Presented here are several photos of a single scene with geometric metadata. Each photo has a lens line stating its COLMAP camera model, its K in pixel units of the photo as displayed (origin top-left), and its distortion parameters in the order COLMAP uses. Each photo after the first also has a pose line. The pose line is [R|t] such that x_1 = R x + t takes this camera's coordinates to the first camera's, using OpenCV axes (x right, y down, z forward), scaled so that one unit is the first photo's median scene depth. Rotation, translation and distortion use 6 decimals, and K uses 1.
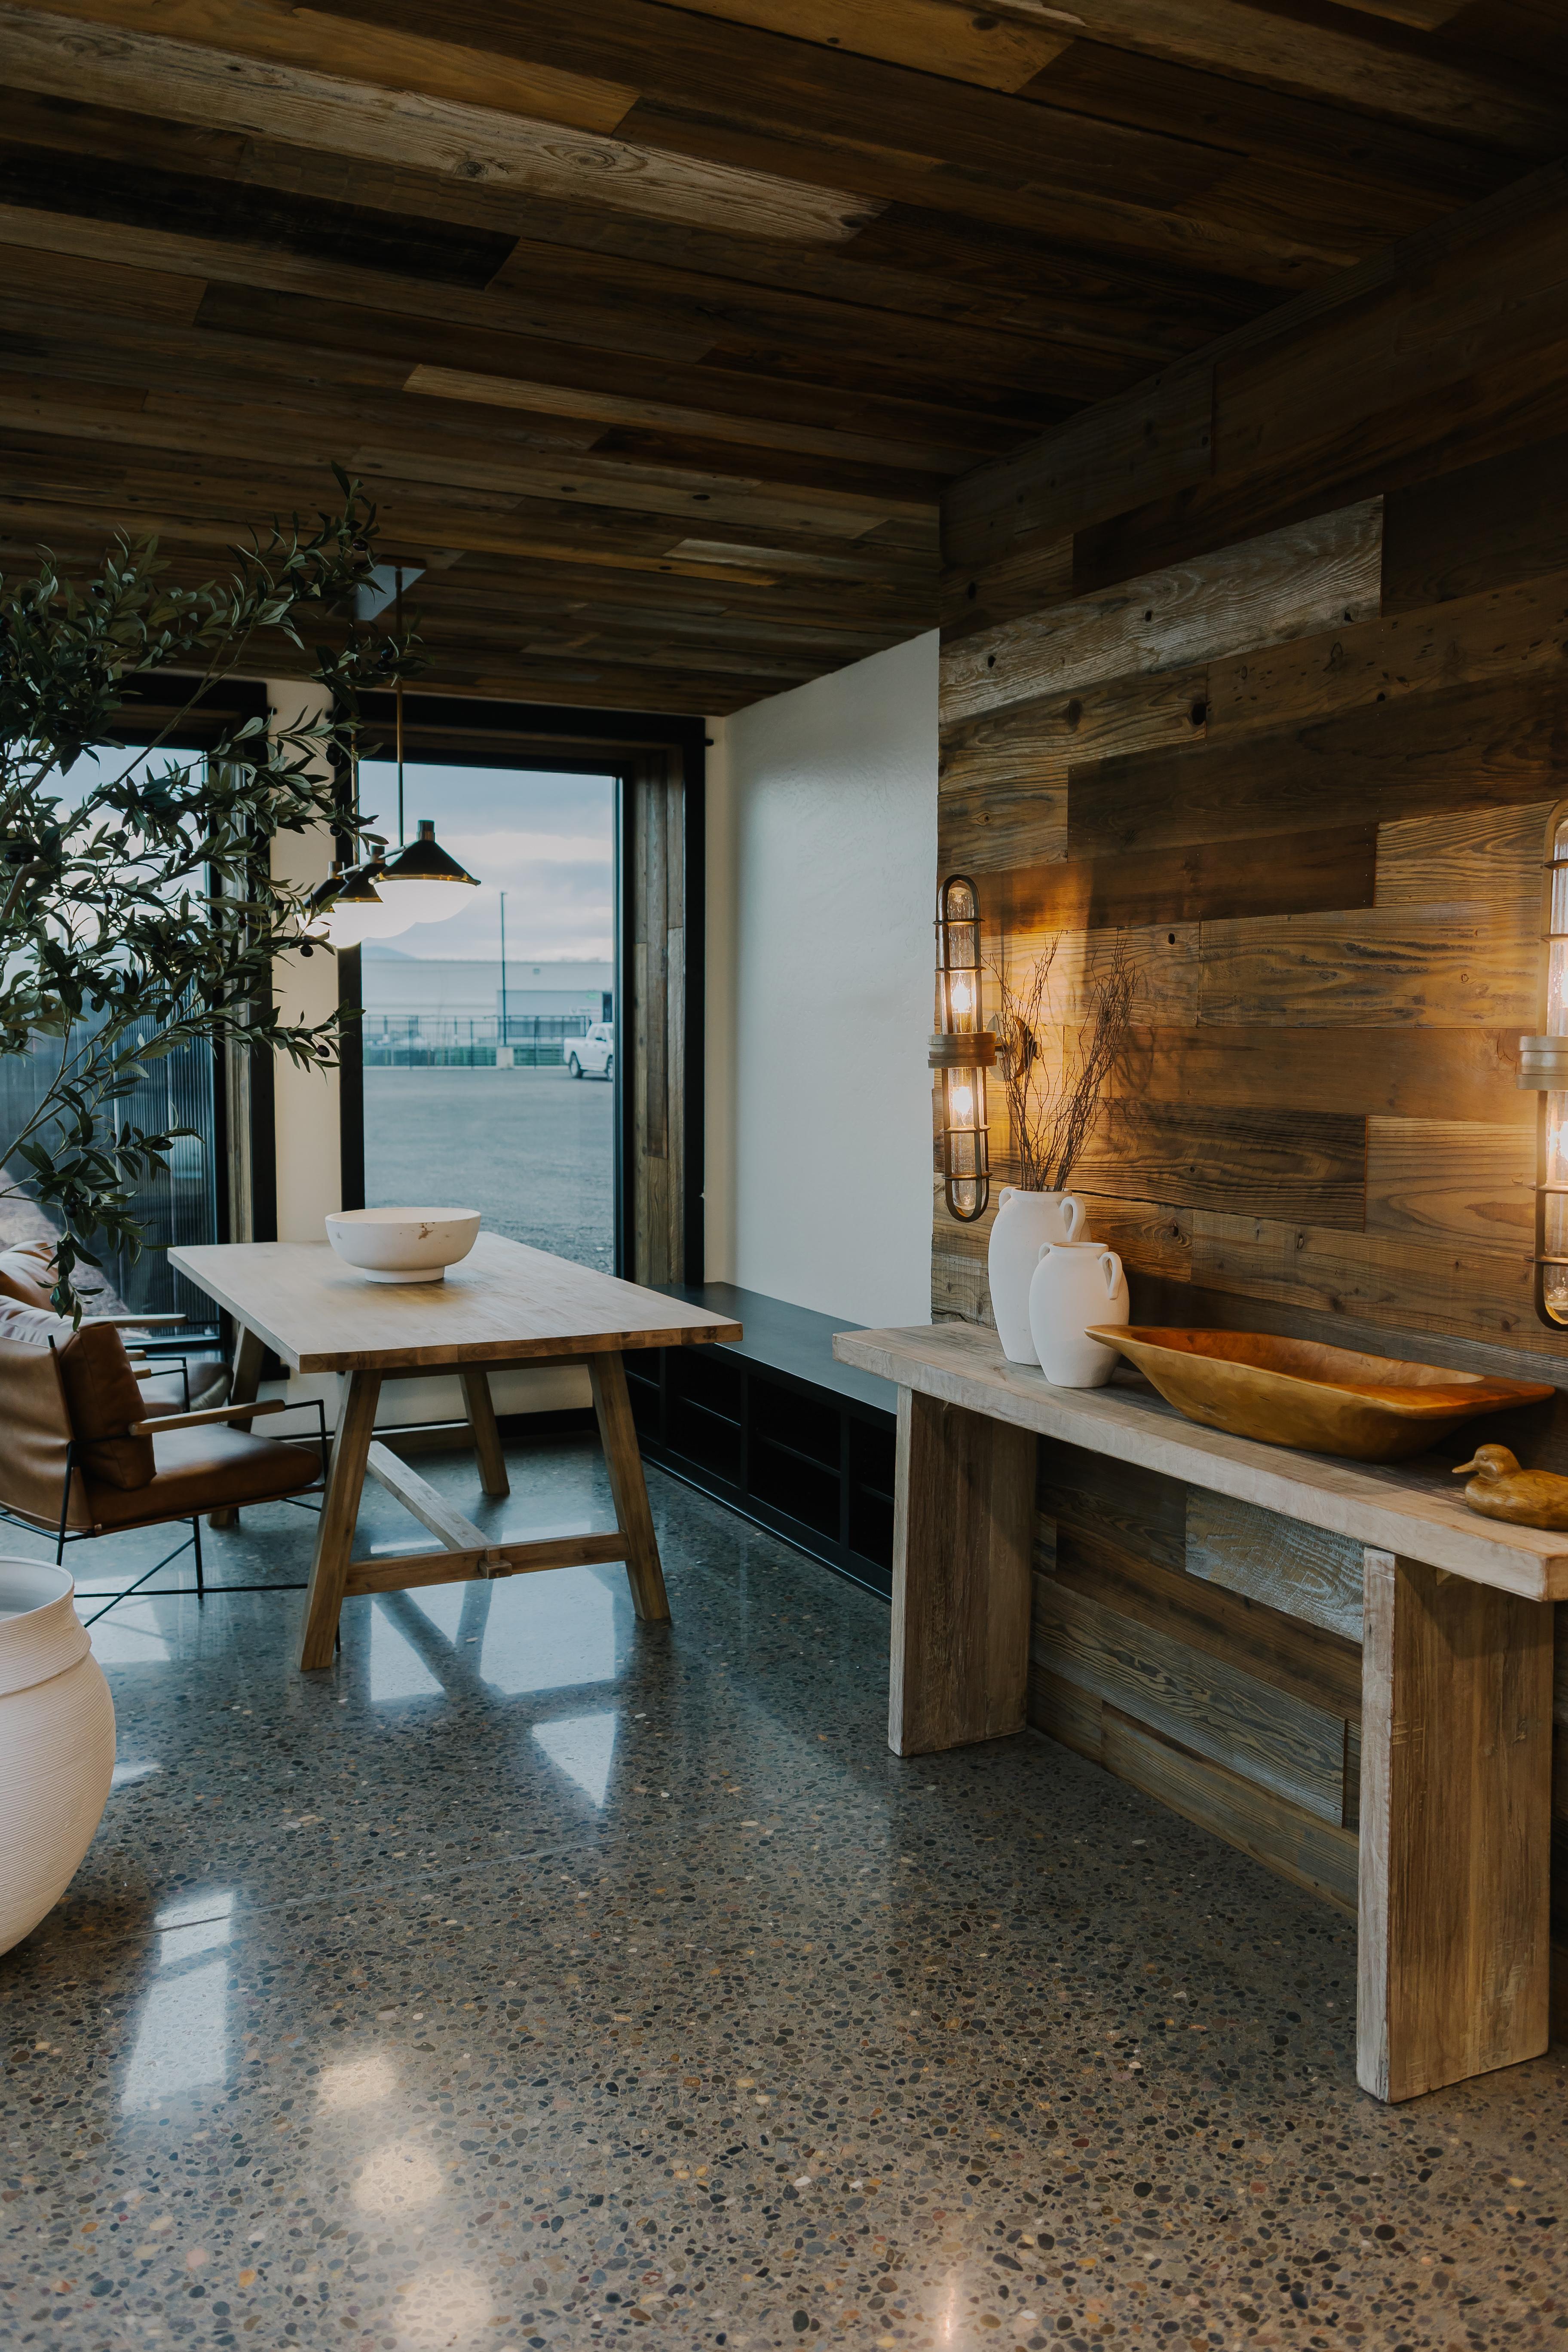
lens RADIAL K [[1868.7, 0, 779.5], [0, 1868.7, 1179.6], [0, 0, 1]] dist [0.006351, -0.005762]
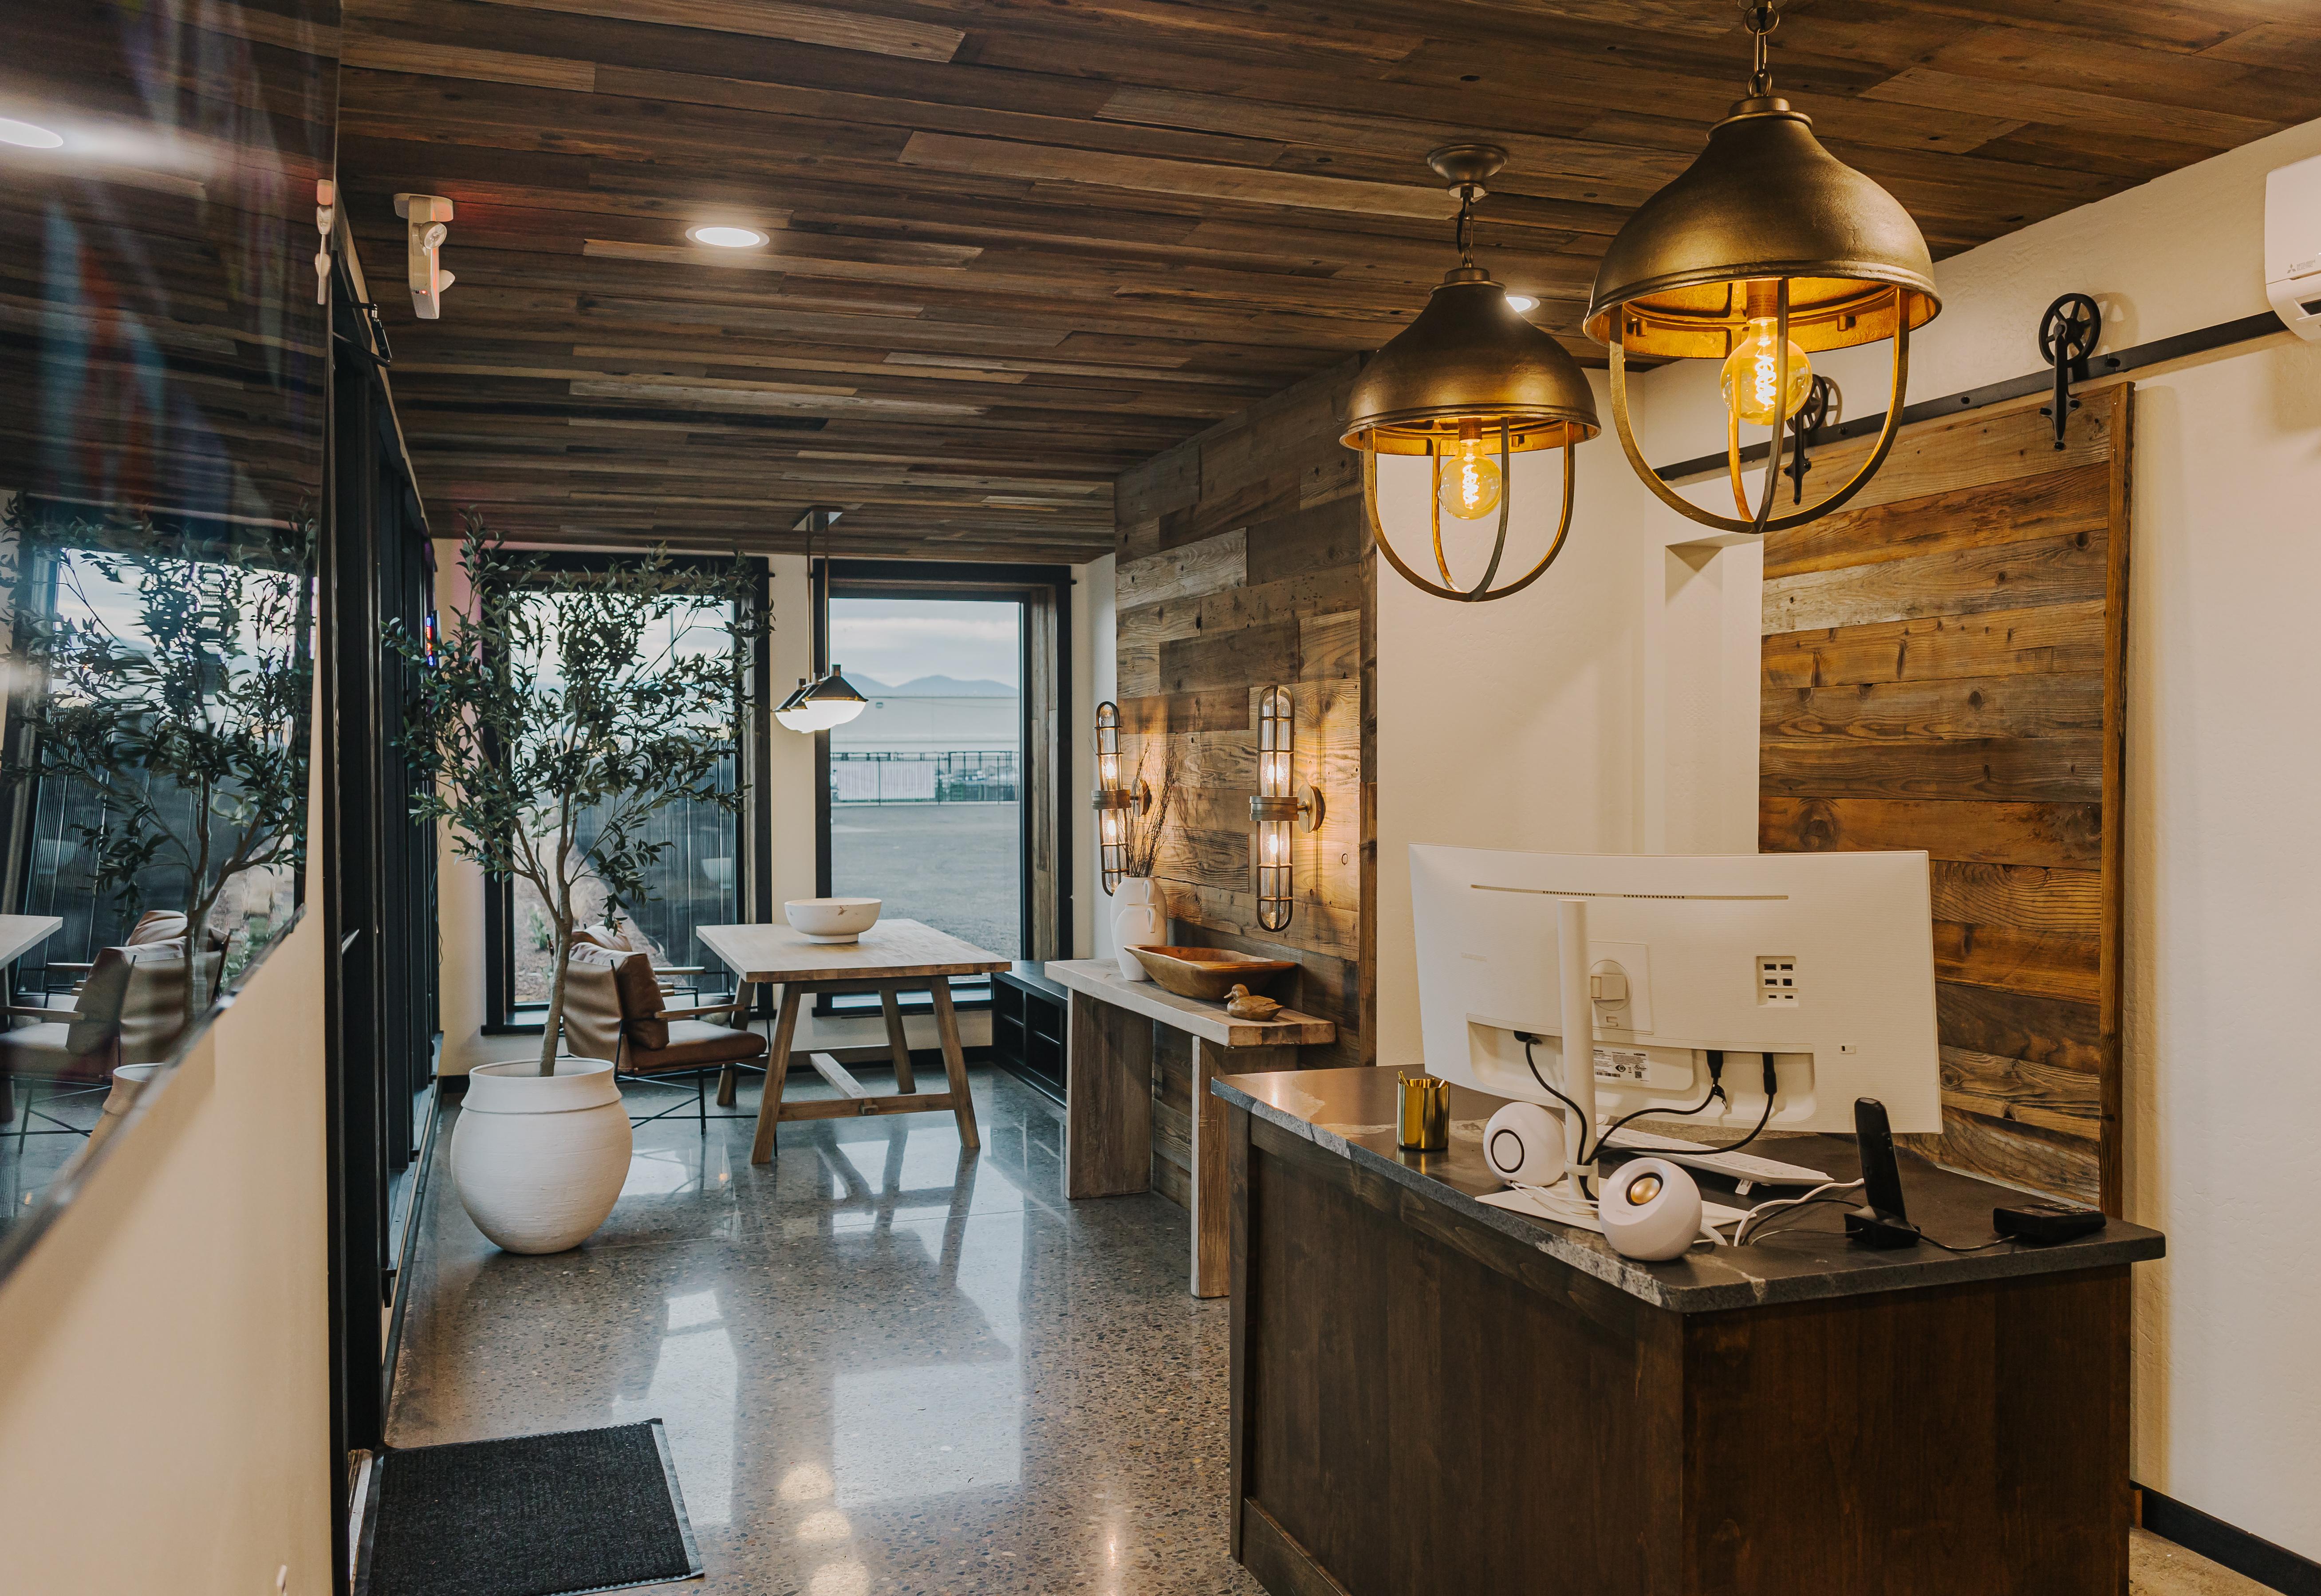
lens RADIAL K [[1874.3, 0, 1164.1], [0, 1874.3, 794.3], [0, 0, 1]] dist [0.006786, 0.003430]
pose [[0.993955, -0.006352, -0.109603, 0.350324], [-0.000610, 0.997990, -0.063372, 0.039047], [0.109785, 0.063056, 0.991953, -0.771656]]
